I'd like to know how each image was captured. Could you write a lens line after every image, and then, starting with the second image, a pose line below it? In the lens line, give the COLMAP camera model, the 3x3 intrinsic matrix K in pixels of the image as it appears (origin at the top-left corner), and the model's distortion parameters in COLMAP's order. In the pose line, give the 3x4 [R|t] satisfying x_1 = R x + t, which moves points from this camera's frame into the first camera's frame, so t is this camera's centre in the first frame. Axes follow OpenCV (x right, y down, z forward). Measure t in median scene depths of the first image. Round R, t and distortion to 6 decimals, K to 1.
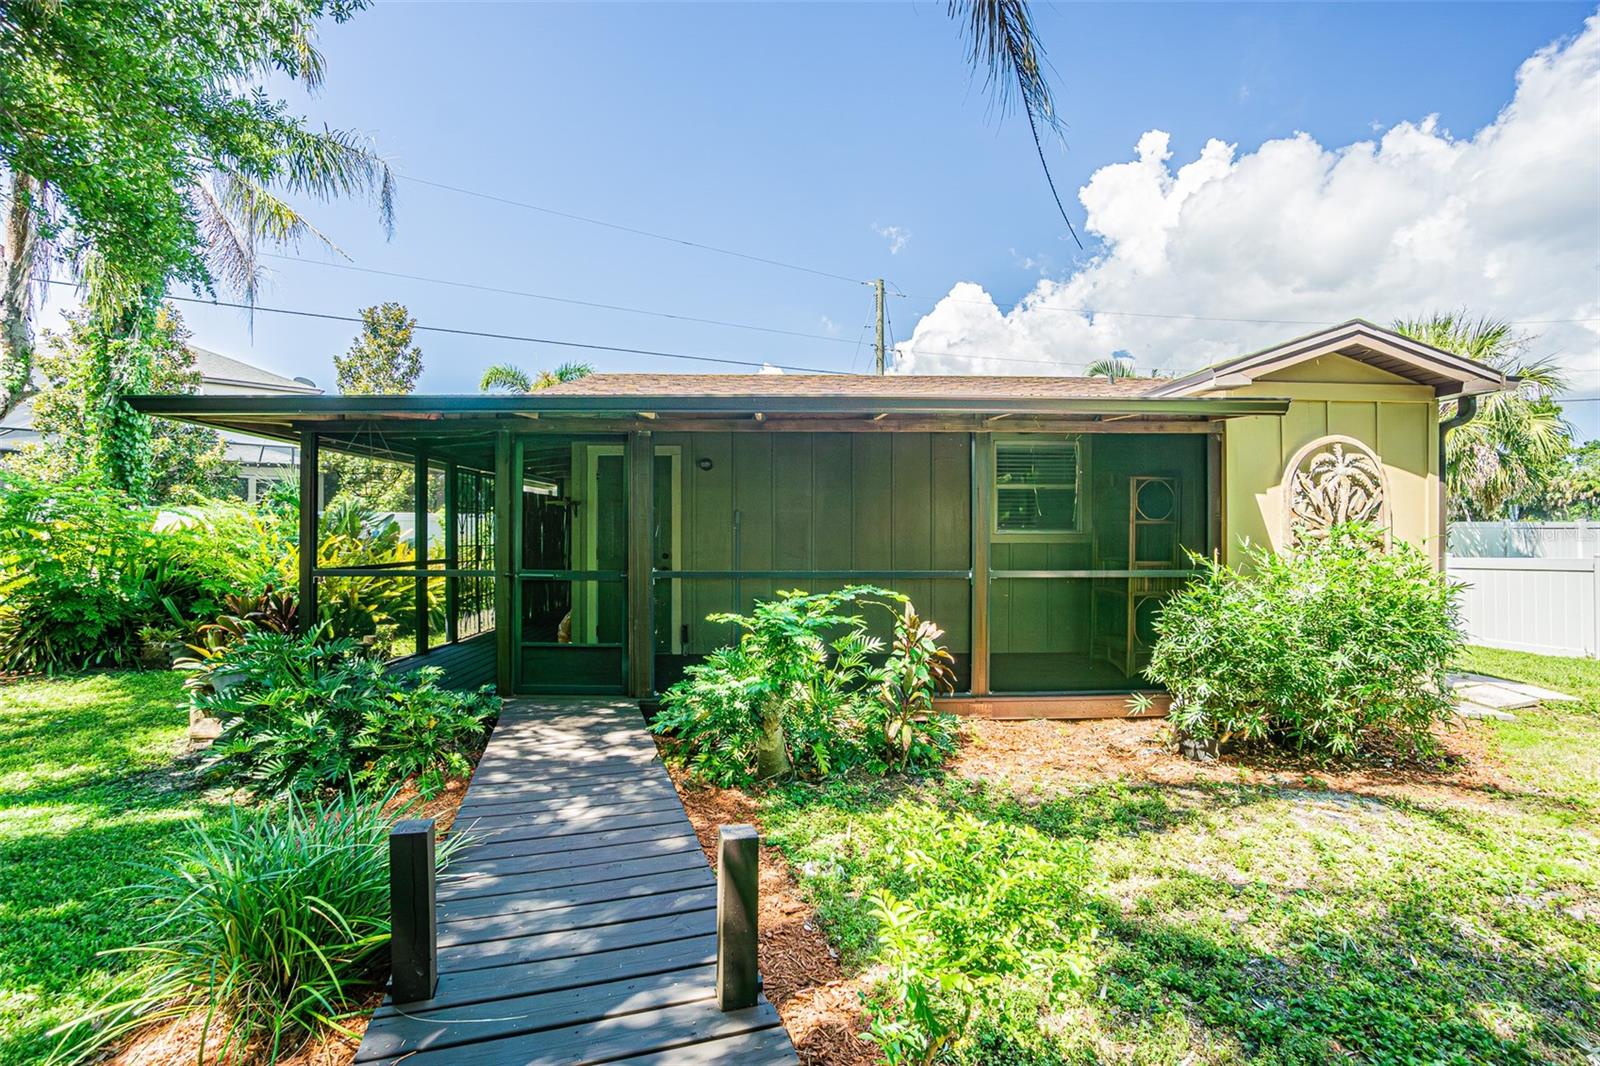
lens RADIAL K [[681.6, 0, 801.4], [0, 681.6, 532.3], [0, 0, 1]] dist [-0.035647, 0.000201]
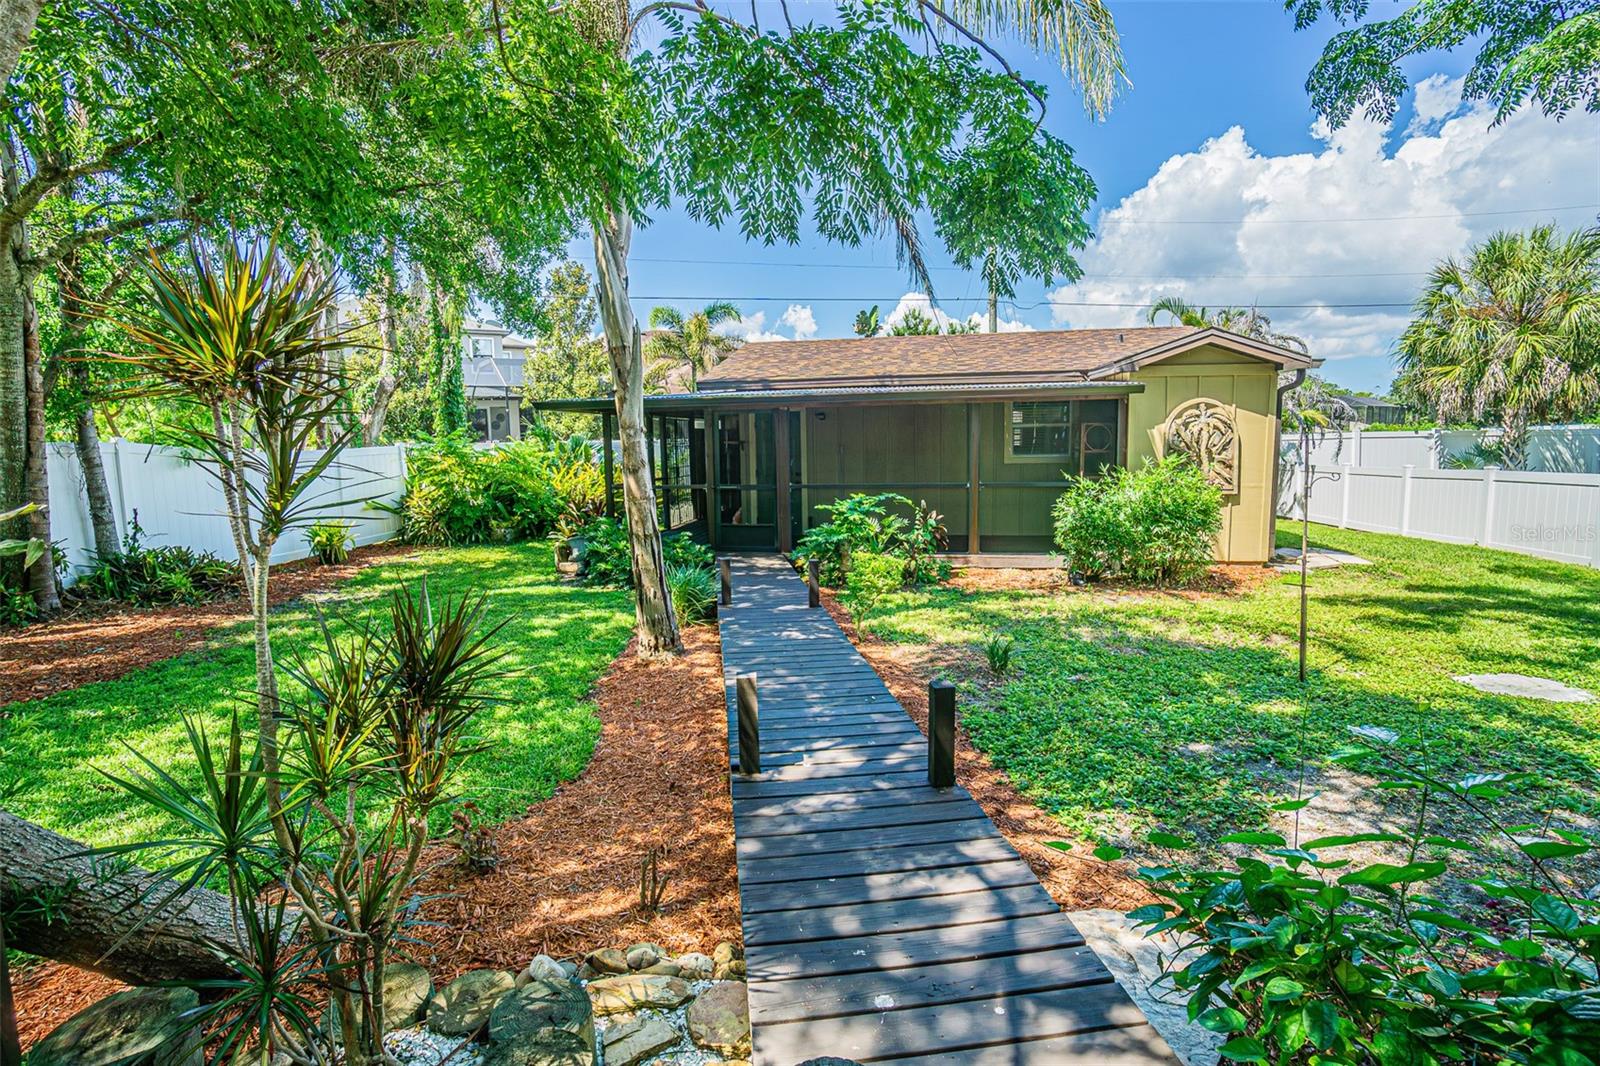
lens RADIAL K [[738.3, 0, 791.5], [0, 738.3, 526.5], [0, 0, 1]] dist [-0.058719, 0.019827]
pose [[0.977922, 0.004034, -0.208932, 0.201834], [0.021801, 0.992388, 0.121206, -0.071495], [0.207830, -0.123085, 0.970390, -0.941907]]
